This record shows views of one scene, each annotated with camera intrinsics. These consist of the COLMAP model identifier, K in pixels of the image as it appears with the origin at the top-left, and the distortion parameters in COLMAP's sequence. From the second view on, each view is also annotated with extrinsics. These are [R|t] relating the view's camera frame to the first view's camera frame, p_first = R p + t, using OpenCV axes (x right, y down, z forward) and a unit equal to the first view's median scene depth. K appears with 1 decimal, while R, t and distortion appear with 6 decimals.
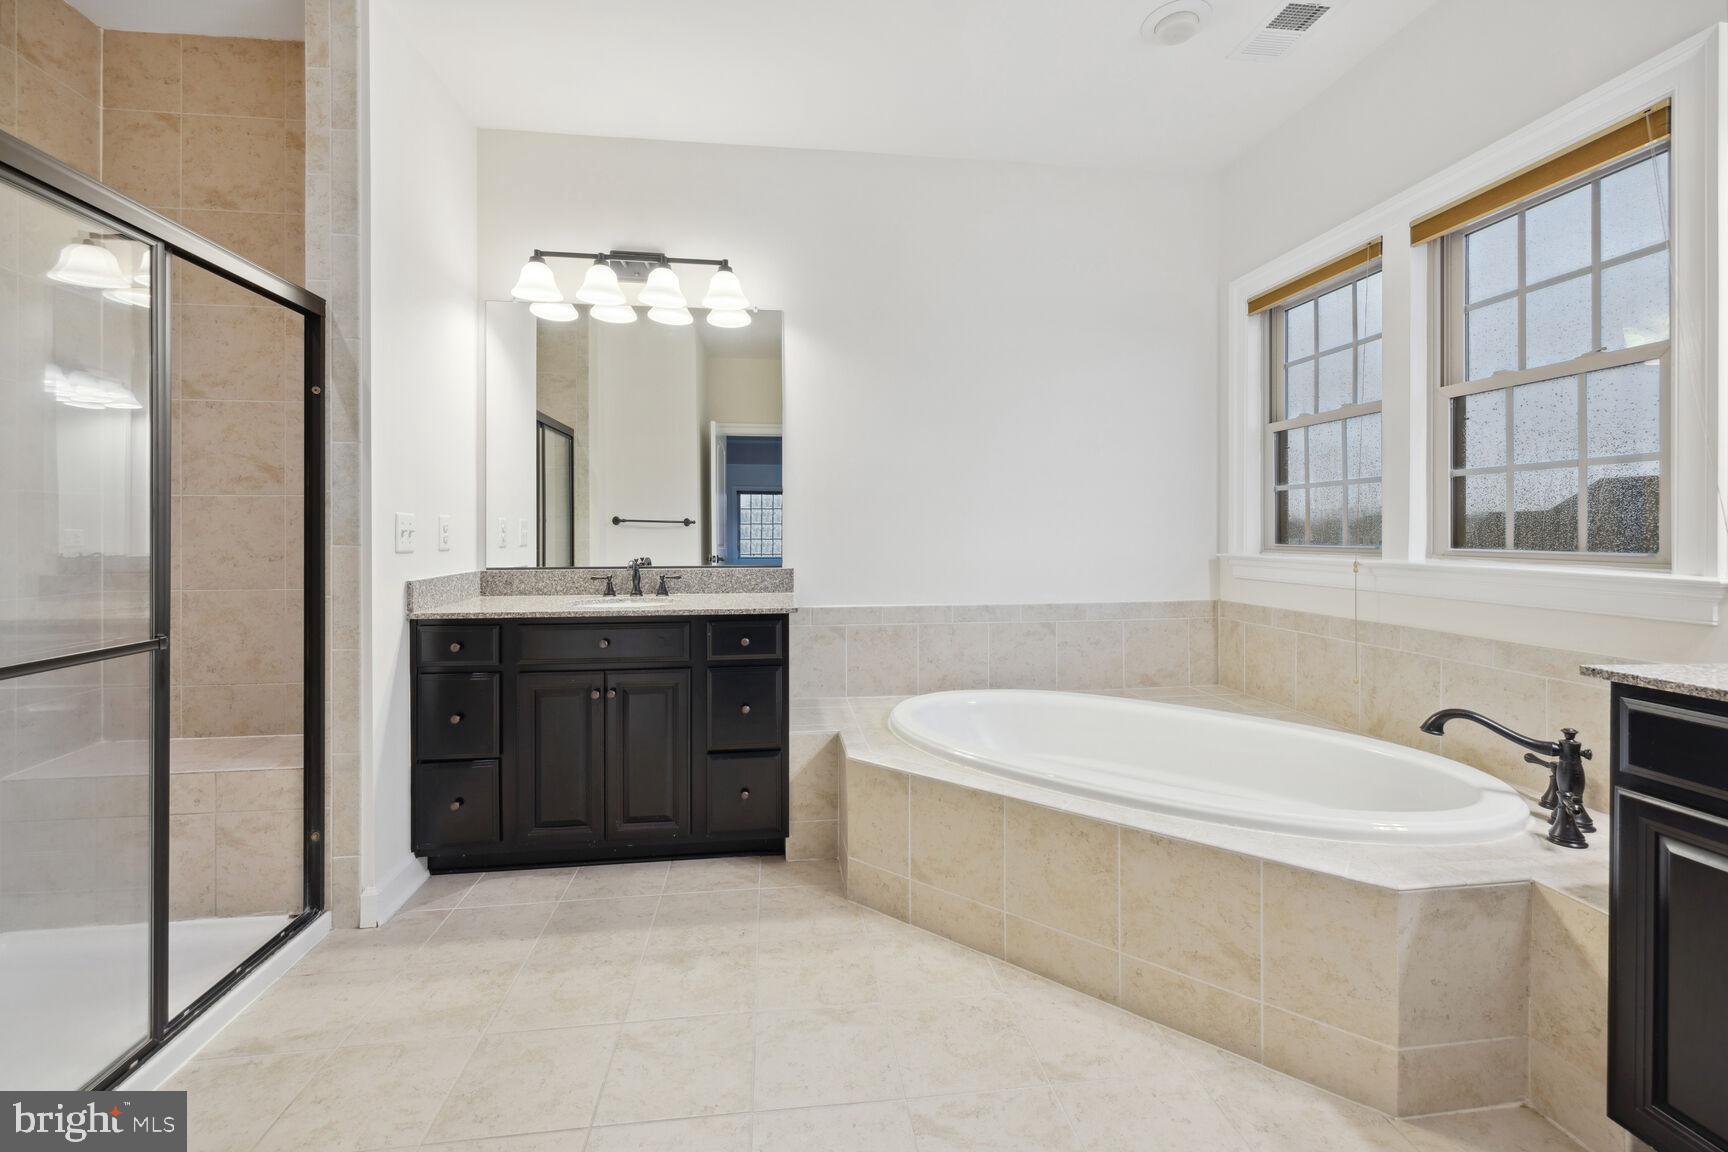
lens RADIAL K [[722.7, 0, 863.7], [0, 722.7, 530.2], [0, 0, 1]] dist [-0.002570, -0.000007]
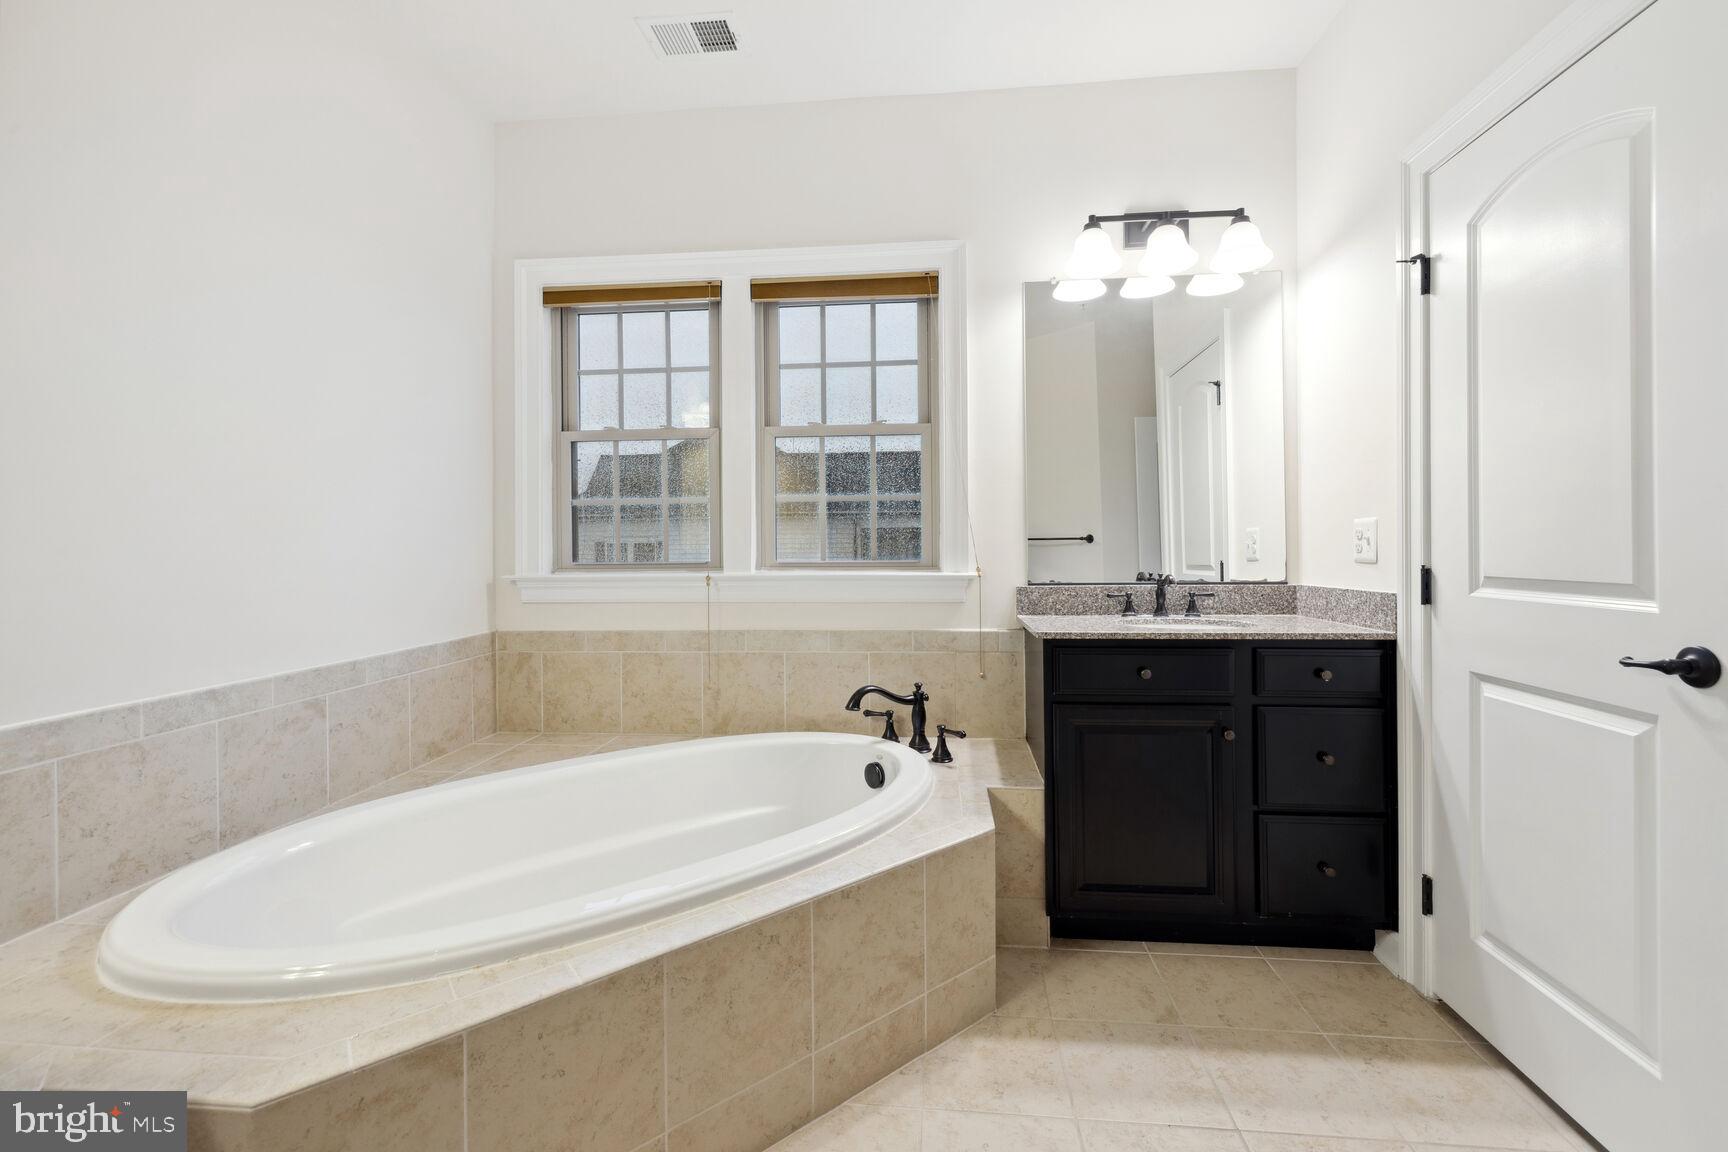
lens RADIAL K [[722.7, 0, 874.8], [0, 722.7, 546.8], [0, 0, 1]] dist [-0.002570, -0.000007]
pose [[0.233745, -0.002523, 0.972295, -0.240716], [0.007739, 0.999970, 0.000735, 0.001282], [-0.972267, 0.007353, 0.233757, 0.406705]]
